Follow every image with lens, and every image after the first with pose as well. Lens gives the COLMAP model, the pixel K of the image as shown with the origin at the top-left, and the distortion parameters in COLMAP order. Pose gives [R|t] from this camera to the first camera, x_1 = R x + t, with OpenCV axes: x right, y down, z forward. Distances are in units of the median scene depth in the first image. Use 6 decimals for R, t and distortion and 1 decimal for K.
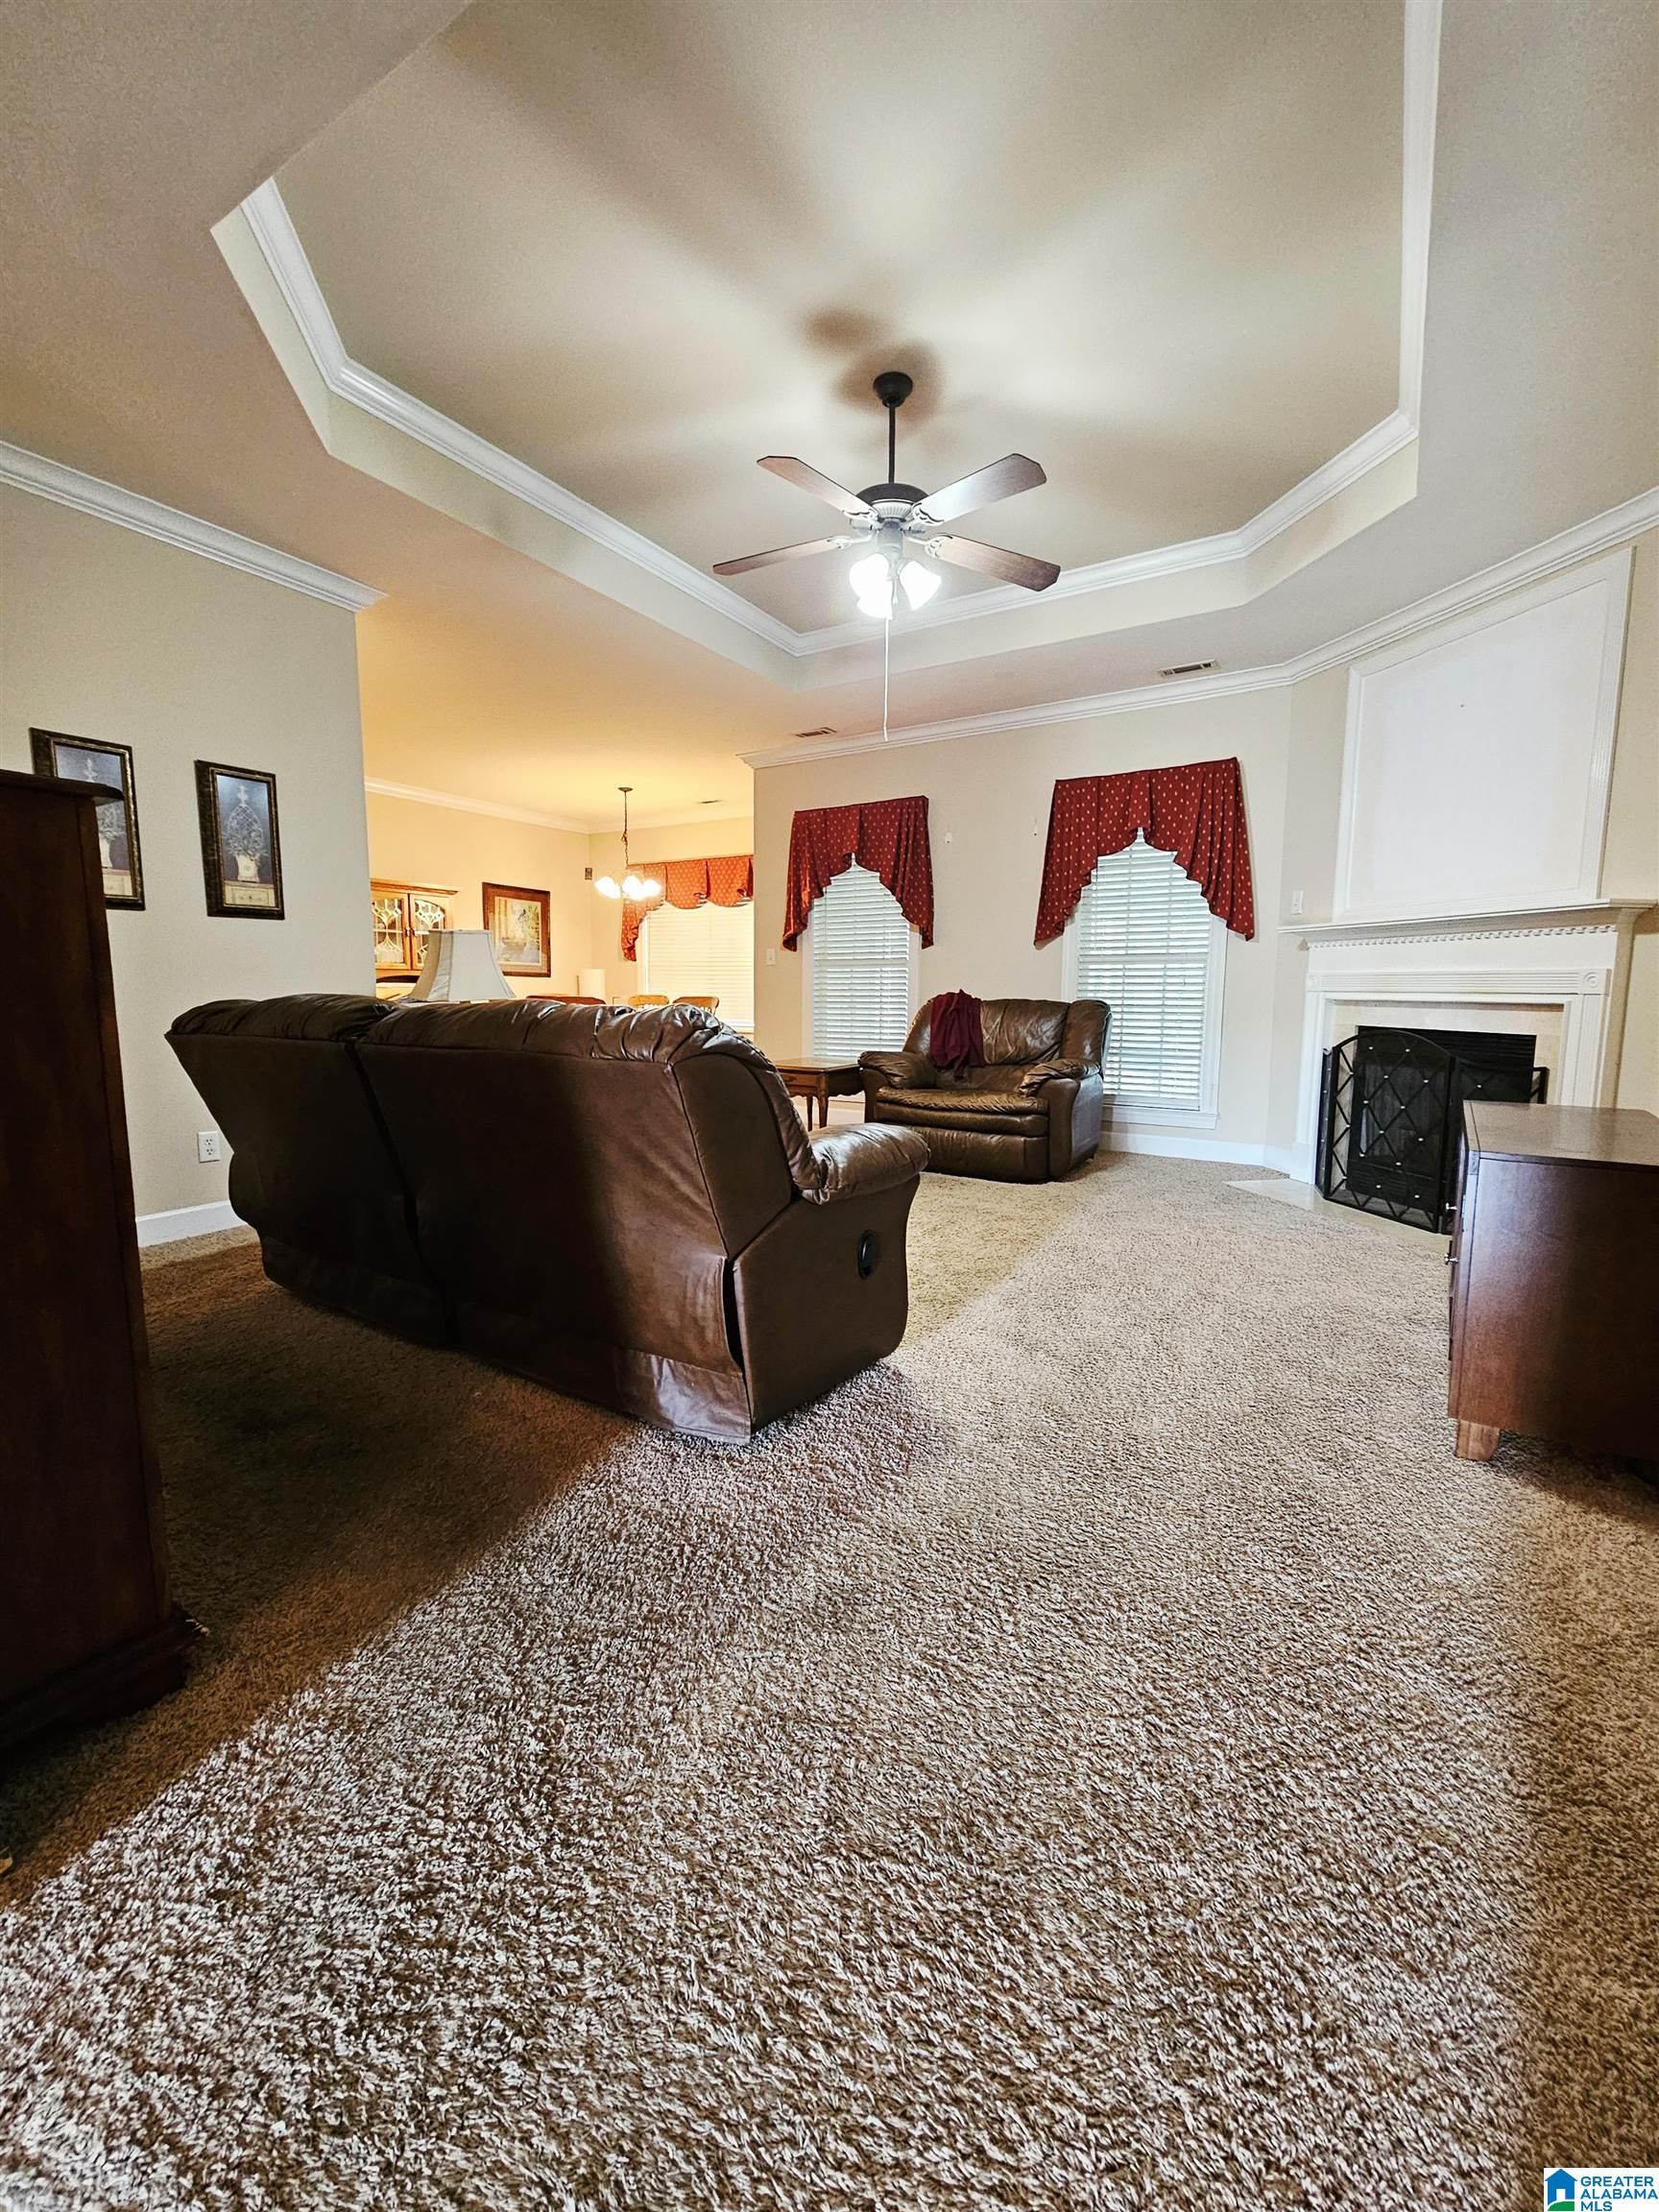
lens RADIAL K [[909.1, 0, 837.5], [0, 909.1, 1109.5], [0, 0, 1]] dist [-0.000504, -0.001180]
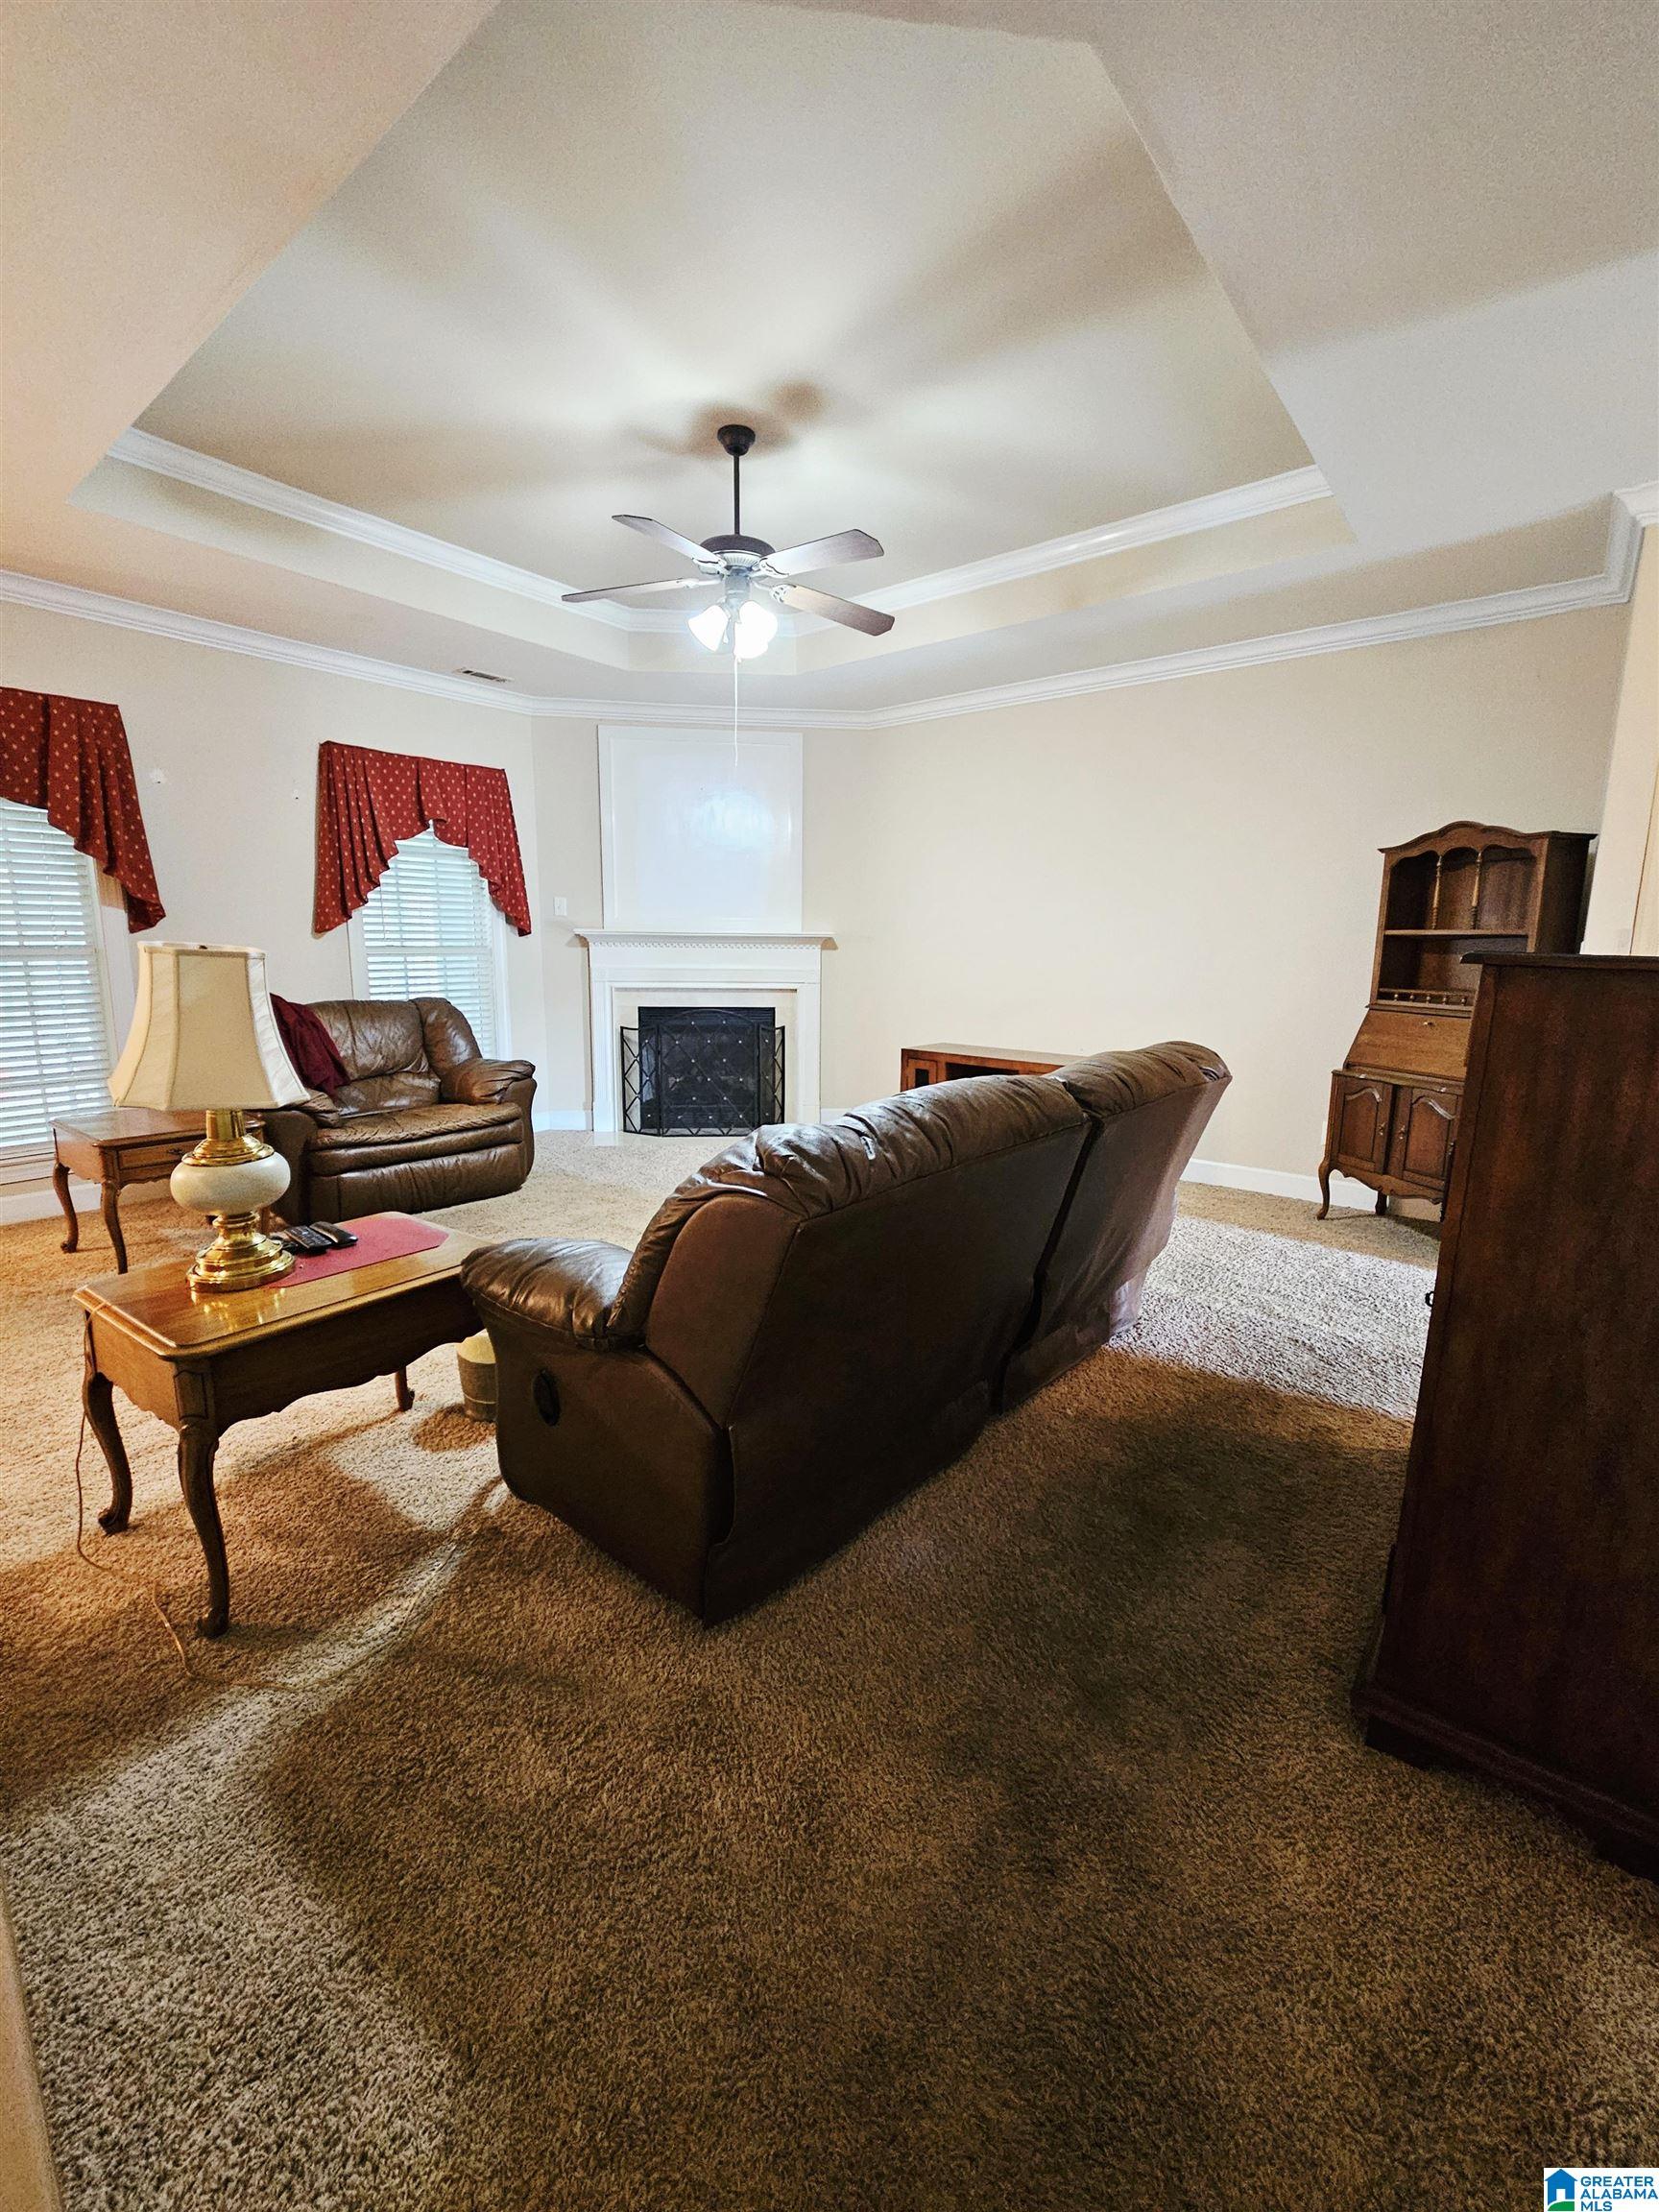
lens RADIAL K [[909.1, 0, 829.0], [0, 909.1, 1102.5], [0, 0, 1]] dist [-0.000504, -0.001180]
pose [[0.133292, -0.170940, 0.976224, -0.662389], [0.121702, 0.980382, 0.155051, -0.118519], [-0.983576, 0.098141, 0.151481, 0.498530]]
